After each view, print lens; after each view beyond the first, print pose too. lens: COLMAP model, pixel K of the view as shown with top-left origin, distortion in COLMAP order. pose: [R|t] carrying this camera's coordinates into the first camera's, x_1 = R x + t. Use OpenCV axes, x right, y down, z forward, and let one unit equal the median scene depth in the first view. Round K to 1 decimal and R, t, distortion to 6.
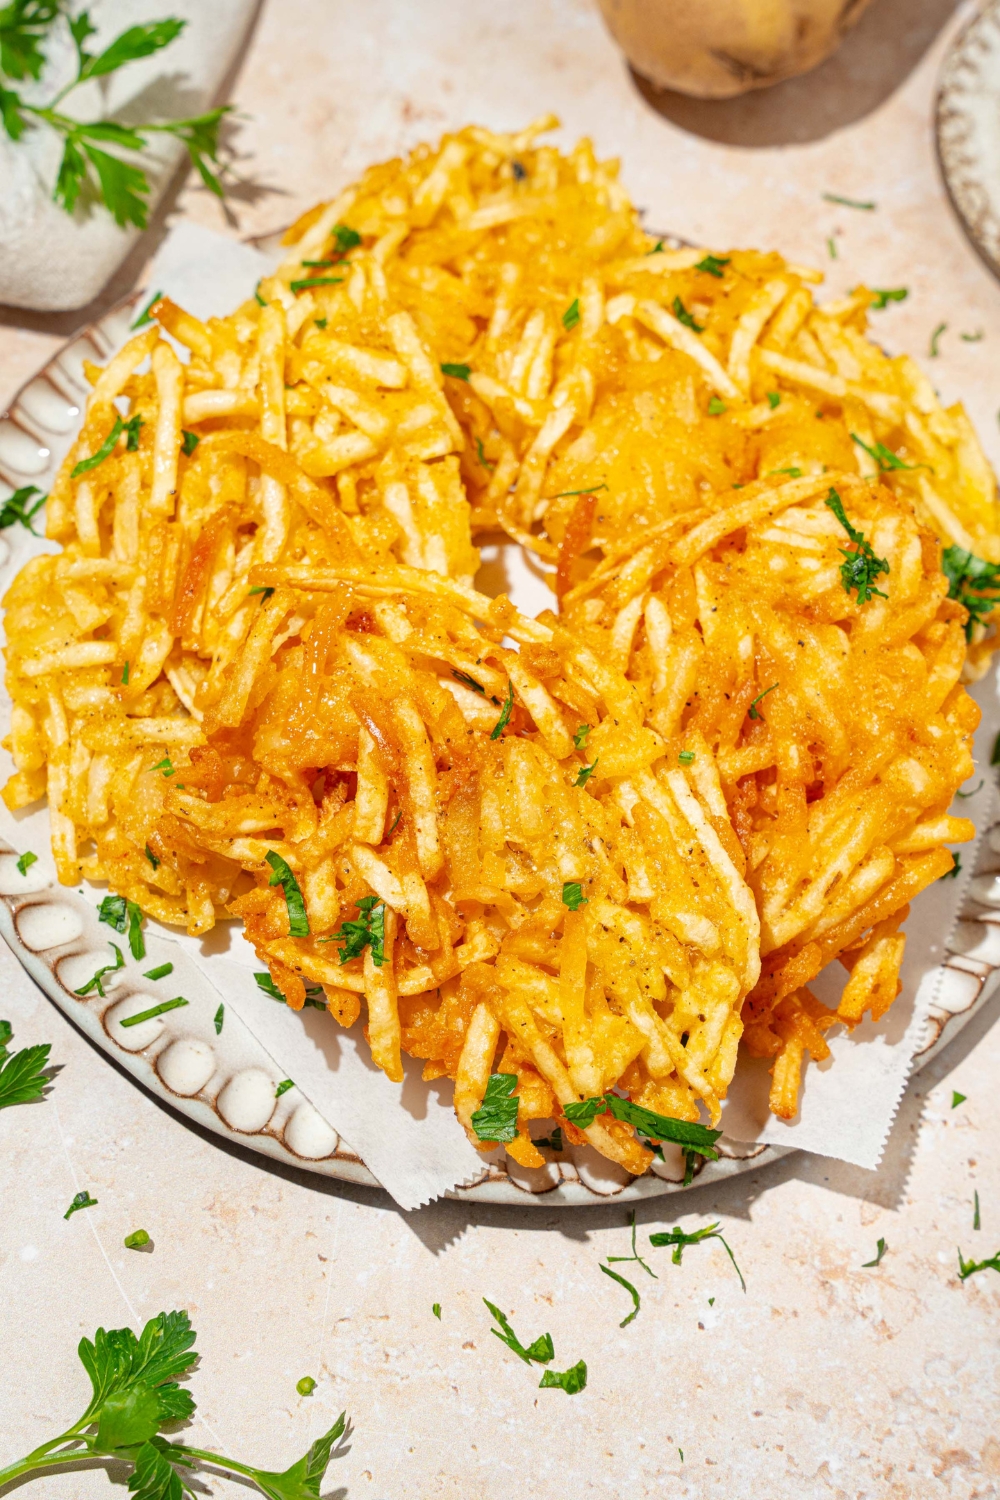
lens RADIAL K [[2708.3, 0, 492.4], [0, 2708.3, 745.6], [0, 0, 1]] dist [0.078970, 0.000000]
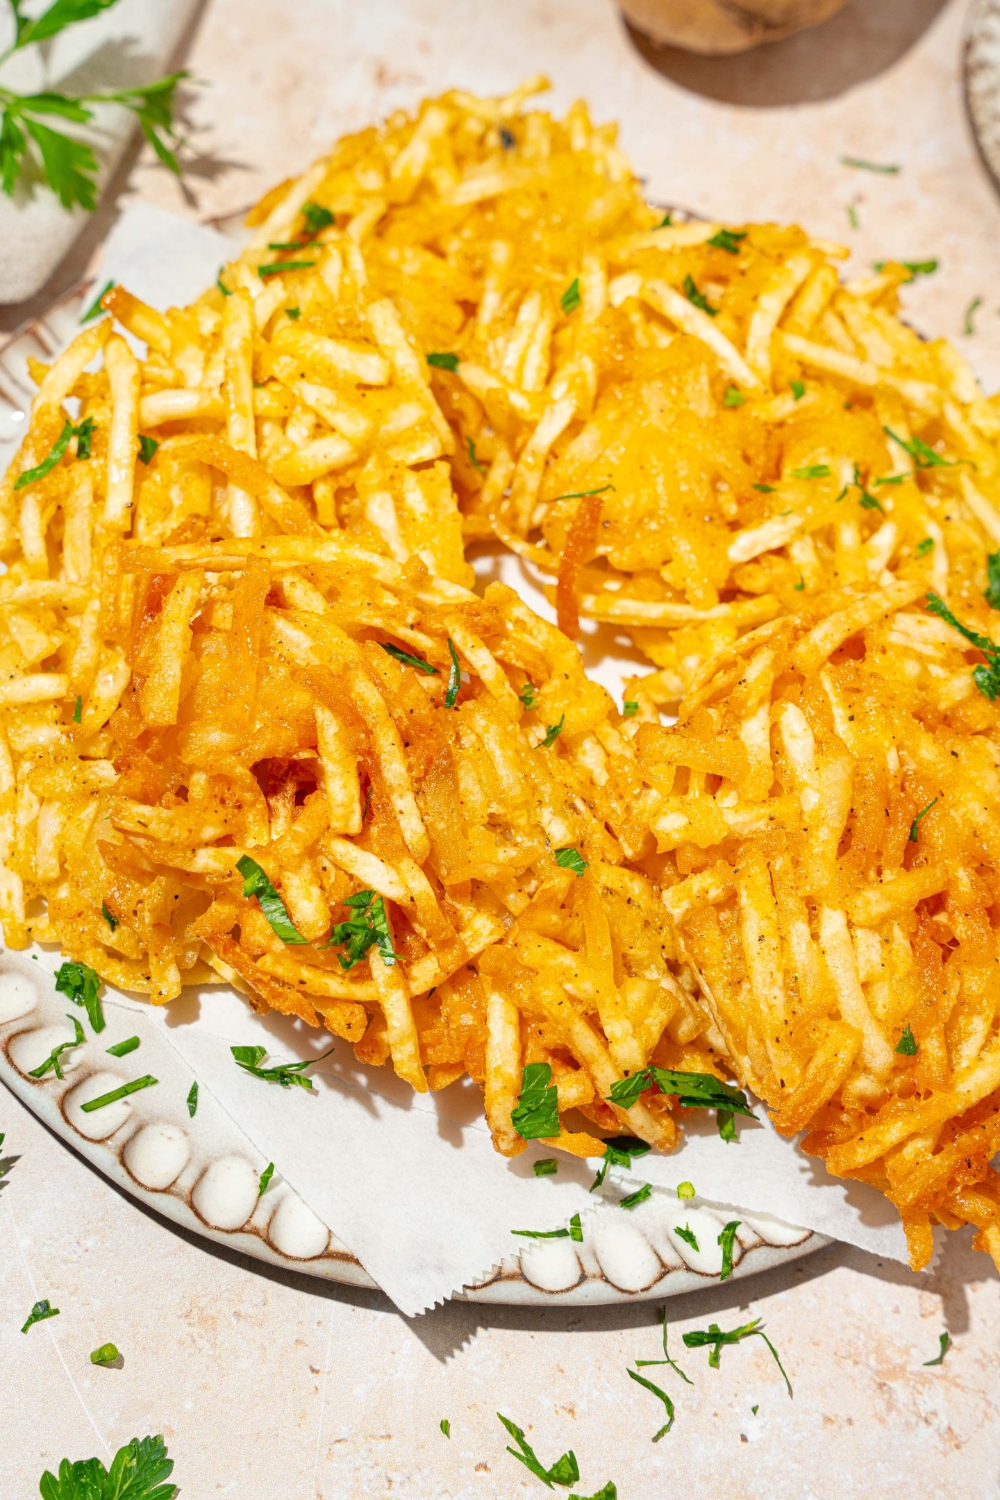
lens RADIAL K [[2708.3, 0, 468.7], [0, 2708.3, 747.0], [0, 0, 1]] dist [0.078970, 0.000000]
pose [[0.999801, -0.019933, 0.000375, -0.007730], [0.019930, 0.999772, 0.007653, -0.017778], [-0.000527, -0.007644, 0.999971, 0.102794]]
